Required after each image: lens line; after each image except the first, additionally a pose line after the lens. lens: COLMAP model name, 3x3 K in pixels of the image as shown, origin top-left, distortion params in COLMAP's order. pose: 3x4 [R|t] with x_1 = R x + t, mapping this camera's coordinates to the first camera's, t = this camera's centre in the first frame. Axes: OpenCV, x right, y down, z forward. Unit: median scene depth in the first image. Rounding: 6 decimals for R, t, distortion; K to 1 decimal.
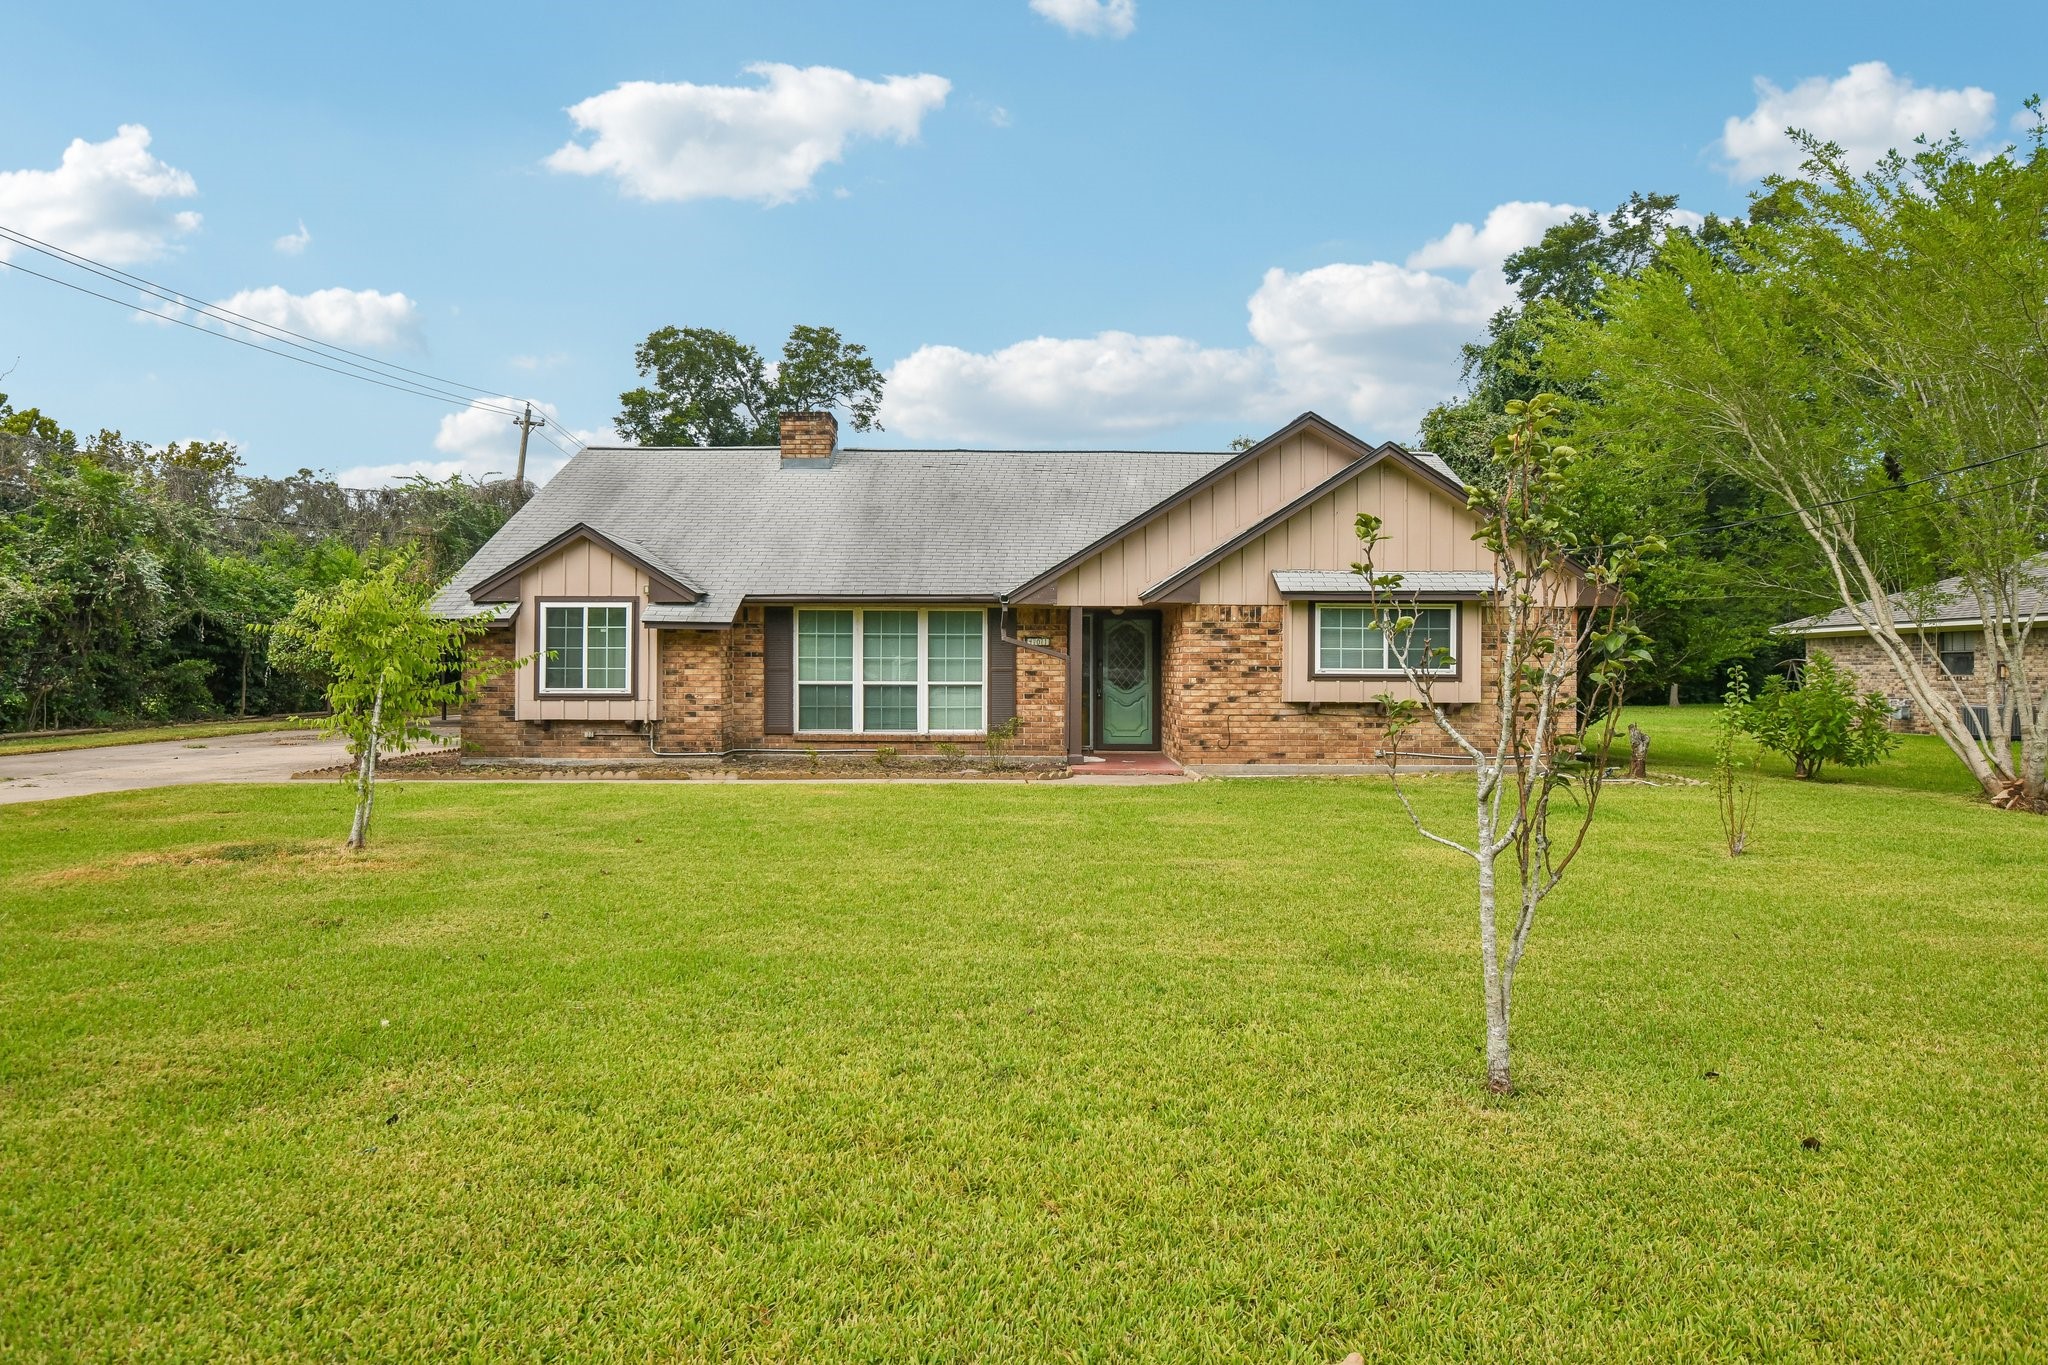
lens RADIAL K [[1109.6, 0, 1019.1], [0, 1109.6, 680.5], [0, 0, 1]] dist [-0.012305, -0.000754]
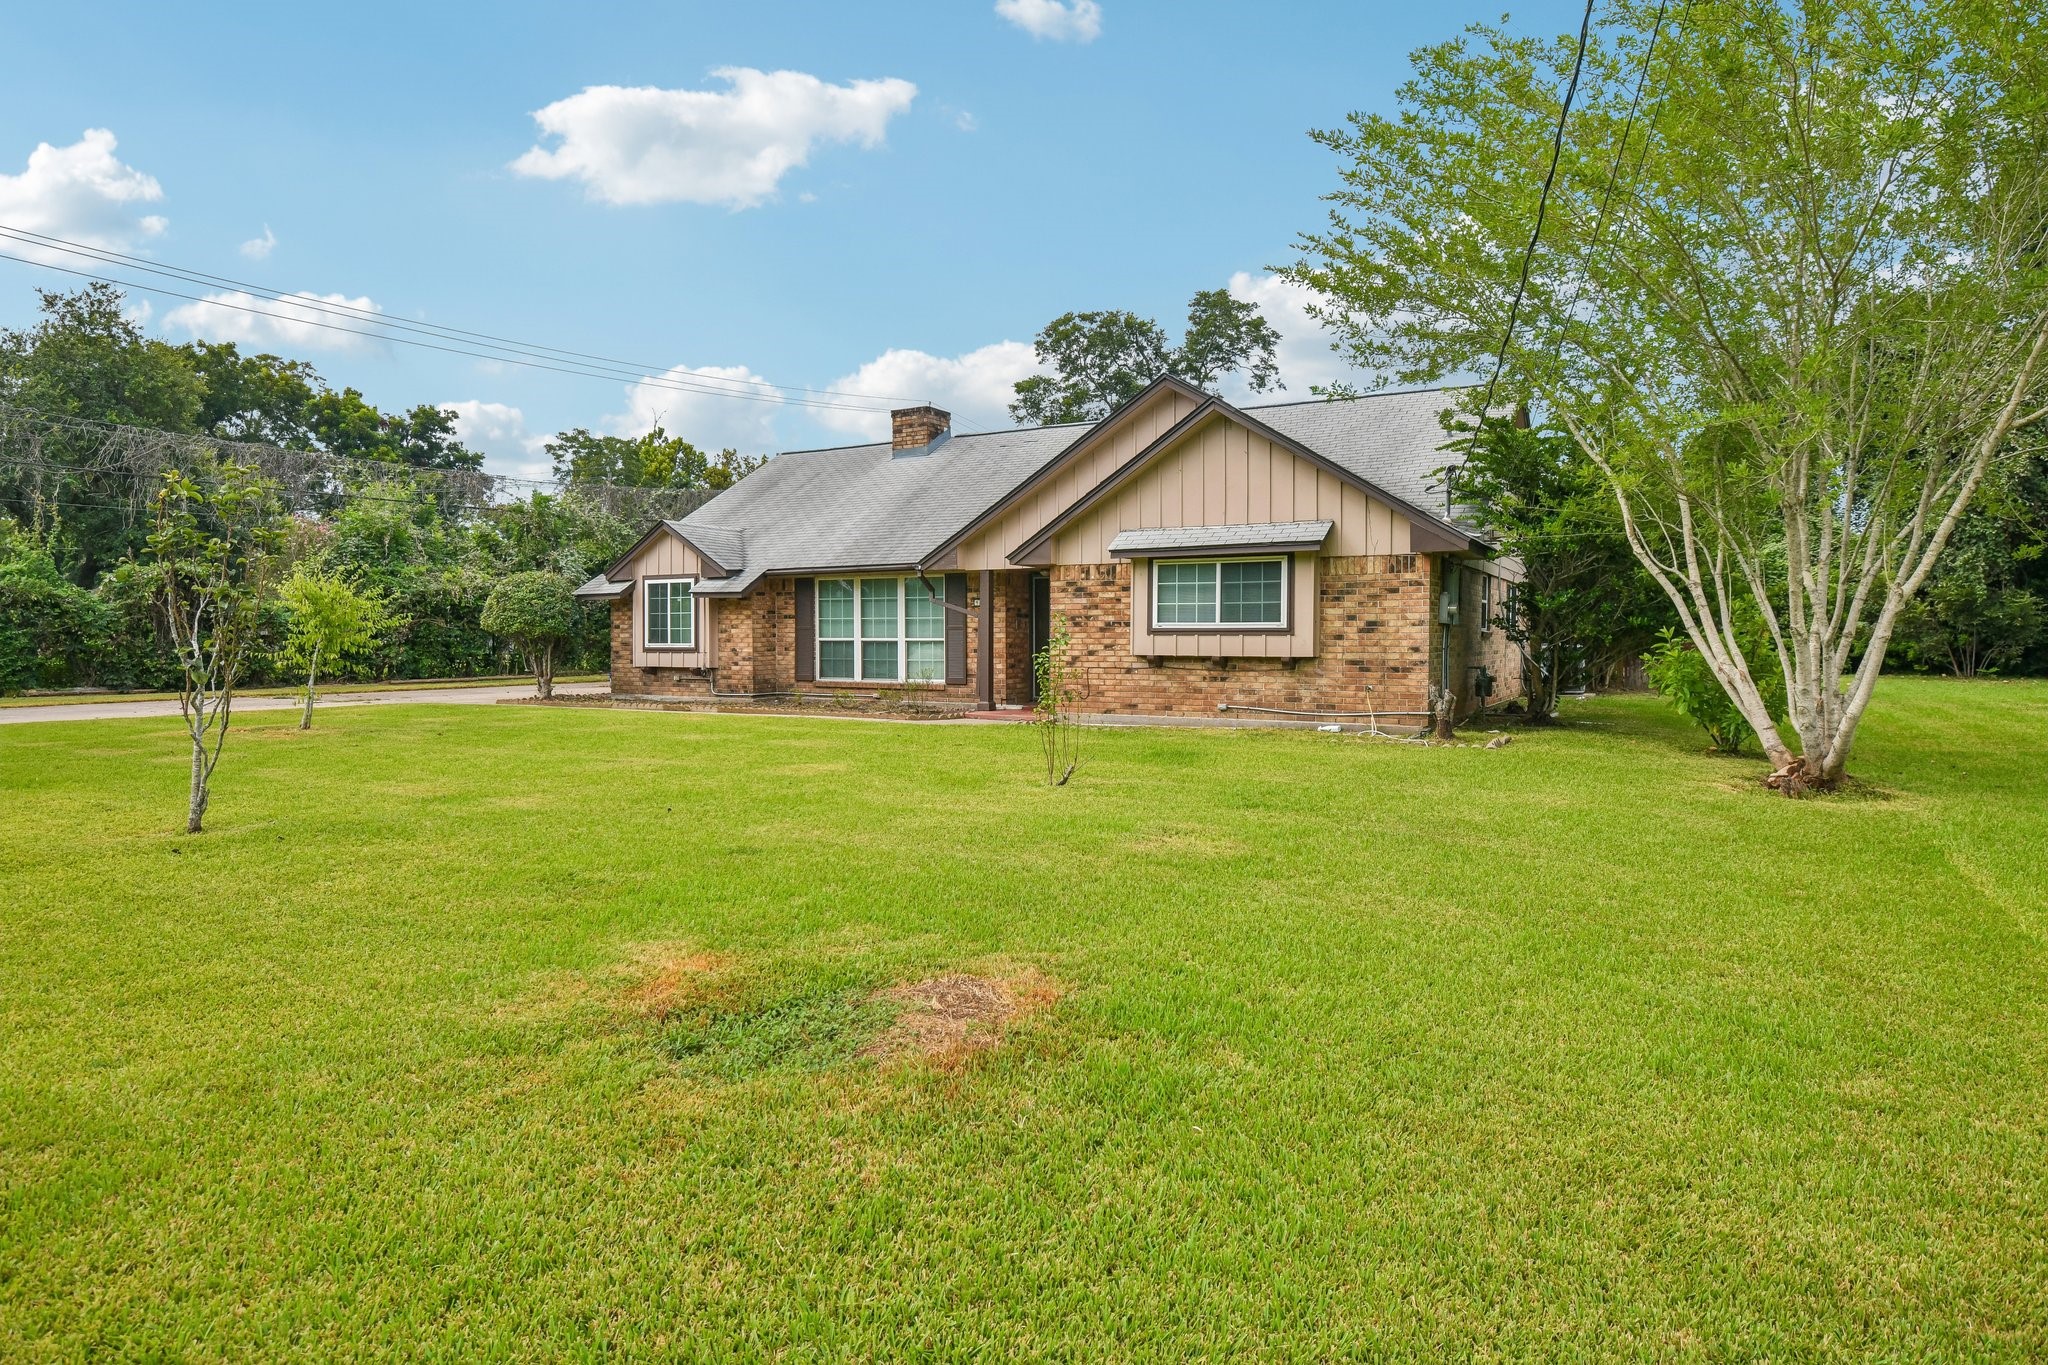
lens RADIAL K [[1166.7, 0, 1022.7], [0, 1166.7, 684.3], [0, 0, 1]] dist [-0.030881, -0.000089]
pose [[0.868991, 0.016458, -0.494553, 0.667196], [-0.002000, 0.999555, 0.029750, 0.013434], [0.494823, -0.024863, 0.868638, -0.011286]]
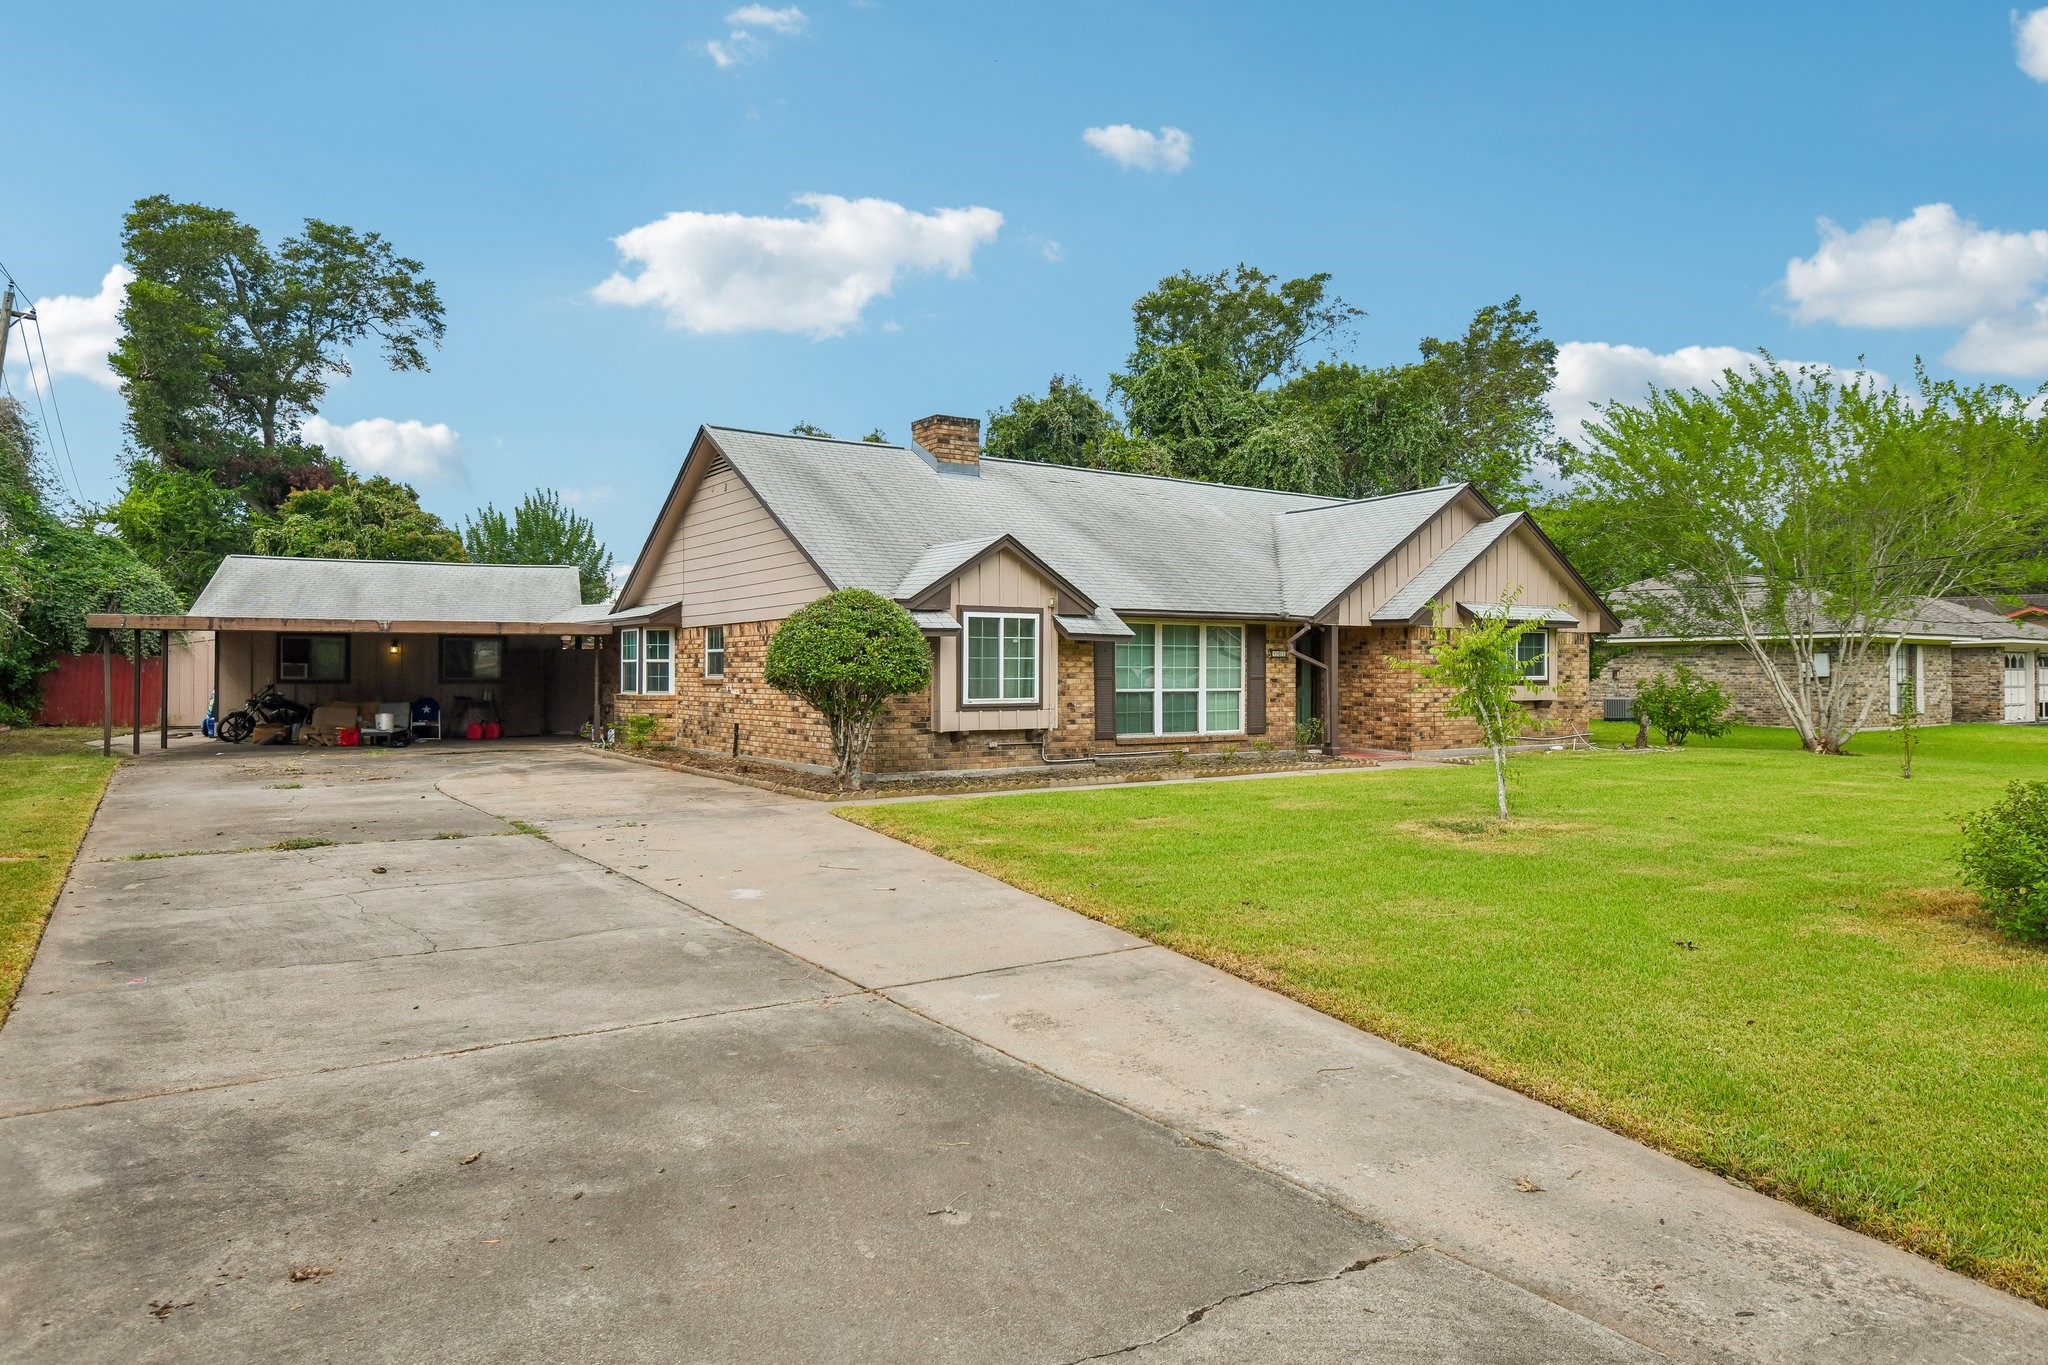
lens RADIAL K [[1278.5, 0, 1026.7], [0, 1278.5, 674.9], [0, 0, 1]] dist [-0.007298, -0.001166]
pose [[0.826991, -0.003143, 0.562207, -1.010316], [0.006541, 0.999970, -0.004031, -0.009212], [-0.562178, 0.007011, 0.826987, 0.029426]]
